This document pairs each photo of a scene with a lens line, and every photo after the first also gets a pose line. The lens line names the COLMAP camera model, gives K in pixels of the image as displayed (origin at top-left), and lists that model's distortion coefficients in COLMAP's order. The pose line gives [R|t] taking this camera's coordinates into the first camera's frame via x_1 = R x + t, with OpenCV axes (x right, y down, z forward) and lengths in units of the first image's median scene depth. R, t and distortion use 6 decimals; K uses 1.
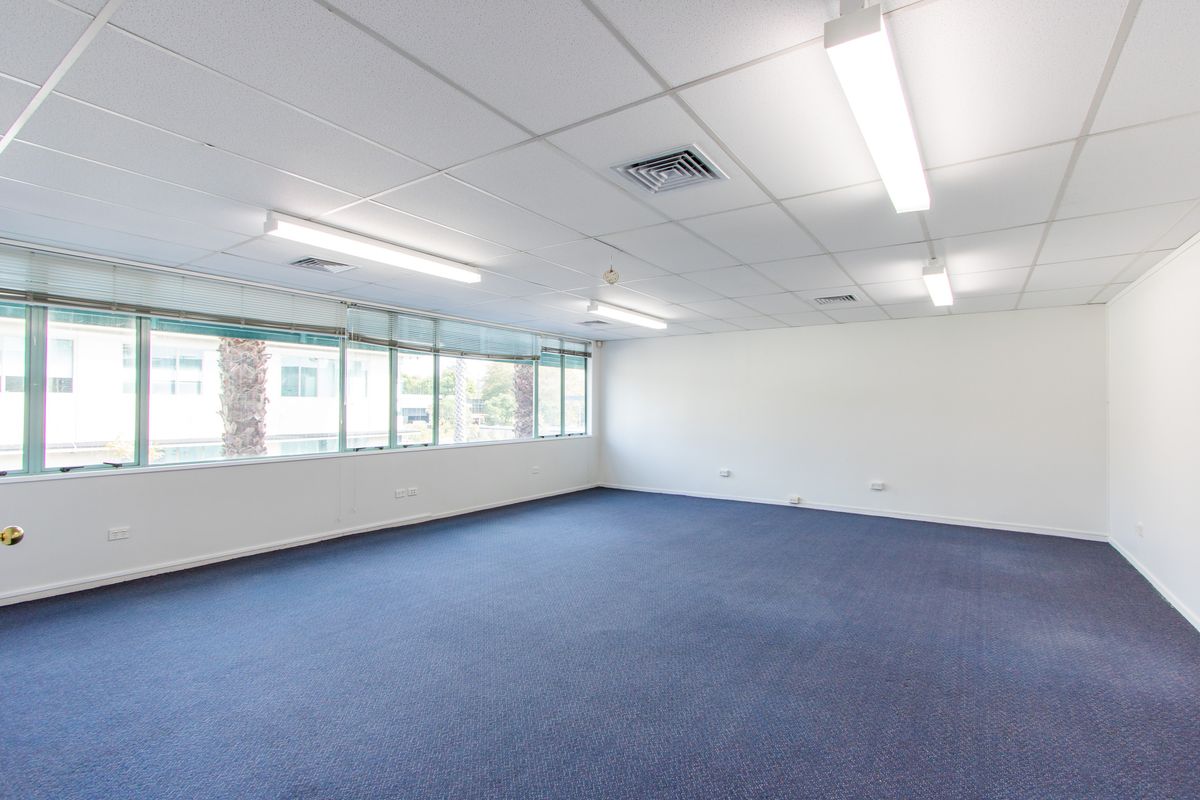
lens RADIAL K [[556.9, 0, 603.0], [0, 556.9, 394.7], [0, 0, 1]] dist [0.002291, -0.000009]
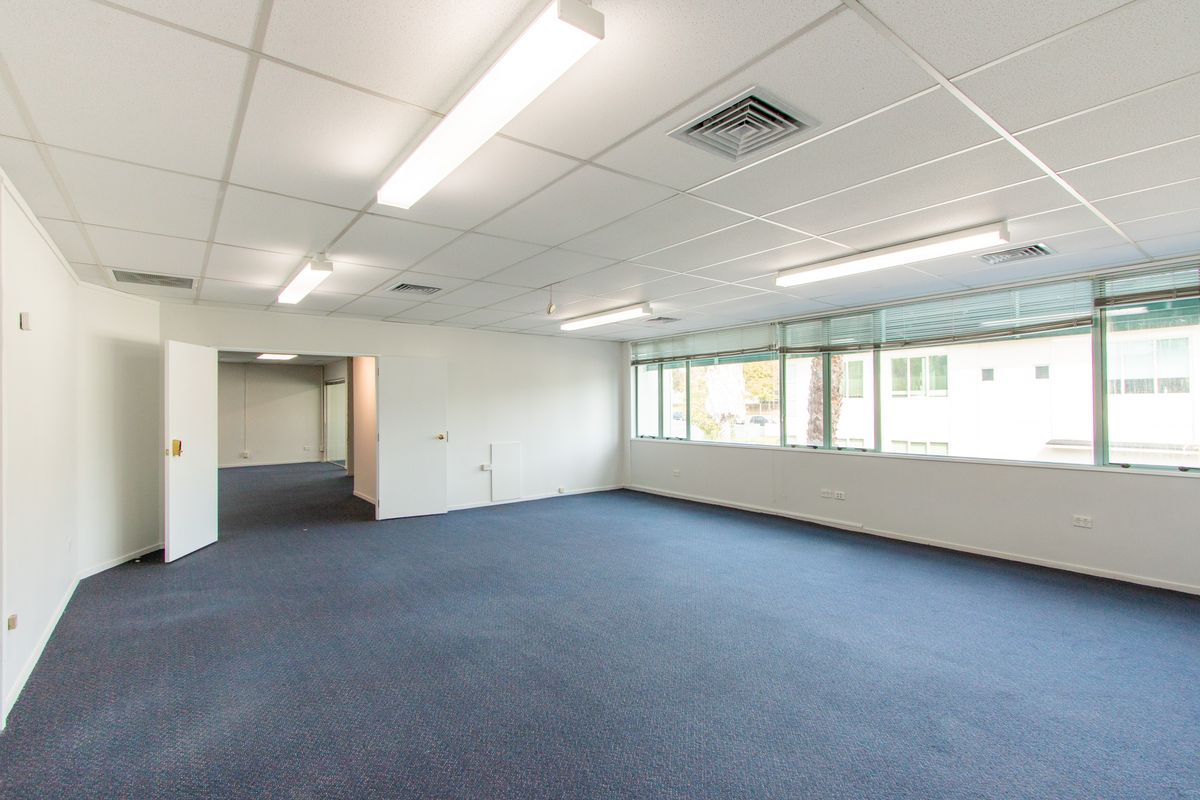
lens RADIAL K [[536.2, 0, 600.0], [0, 536.2, 400.0], [0, 0, 1]] dist [-0.002854, -0.000171]
pose [[-0.297032, -0.015385, -0.954744, 0.730604], [0.024963, 0.999403, -0.023871, 0.018877], [0.954541, -0.030923, -0.296471, 0.930773]]
